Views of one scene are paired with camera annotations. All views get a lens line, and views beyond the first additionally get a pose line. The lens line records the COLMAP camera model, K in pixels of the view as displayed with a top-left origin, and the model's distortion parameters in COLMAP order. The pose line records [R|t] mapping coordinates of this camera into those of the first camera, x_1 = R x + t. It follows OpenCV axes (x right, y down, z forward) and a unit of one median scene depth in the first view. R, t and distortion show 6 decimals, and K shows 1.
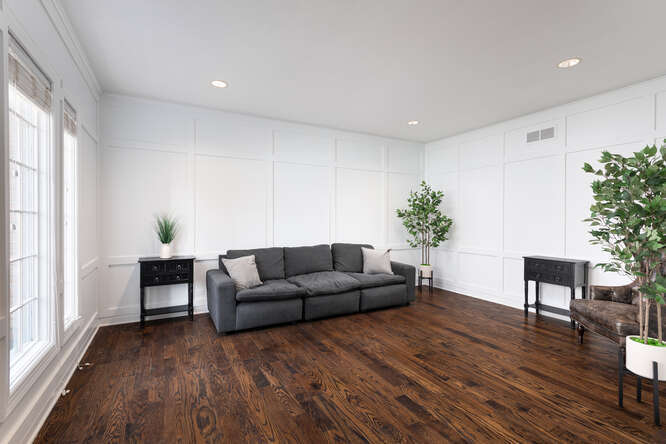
lens RADIAL K [[300.8, 0, 330.9], [0, 300.8, 223.2], [0, 0, 1]] dist [0.004337, 0.000211]
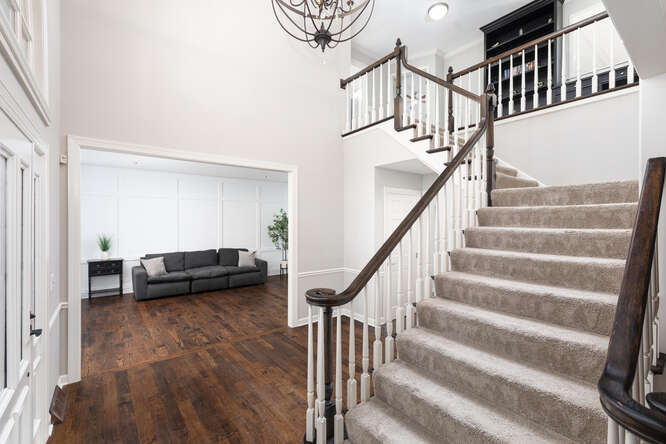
lens RADIAL K [[300.8, 0, 329.3], [0, 300.8, 220.2], [0, 0, 1]] dist [0.004337, 0.000211]
pose [[0.990031, -0.007896, 0.140627, 0.452899], [0.009606, 0.999888, -0.011491, -0.074244], [-0.140520, 0.012727, 0.989996, -0.836440]]
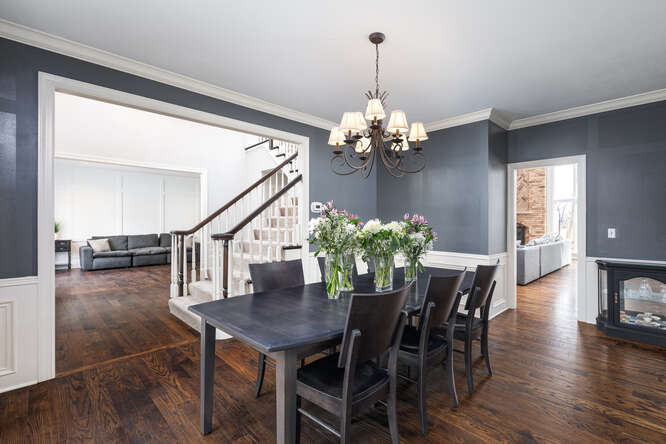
lens RADIAL K [[290.1, 0, 339.5], [0, 290.1, 221.7], [0, 0, 1]] dist [0.012937, -0.000129]
pose [[0.958571, -0.005851, 0.284795, 0.747796], [0.007430, 0.999962, -0.004464, 0.011381], [-0.284758, 0.006395, 0.958578, -1.476771]]
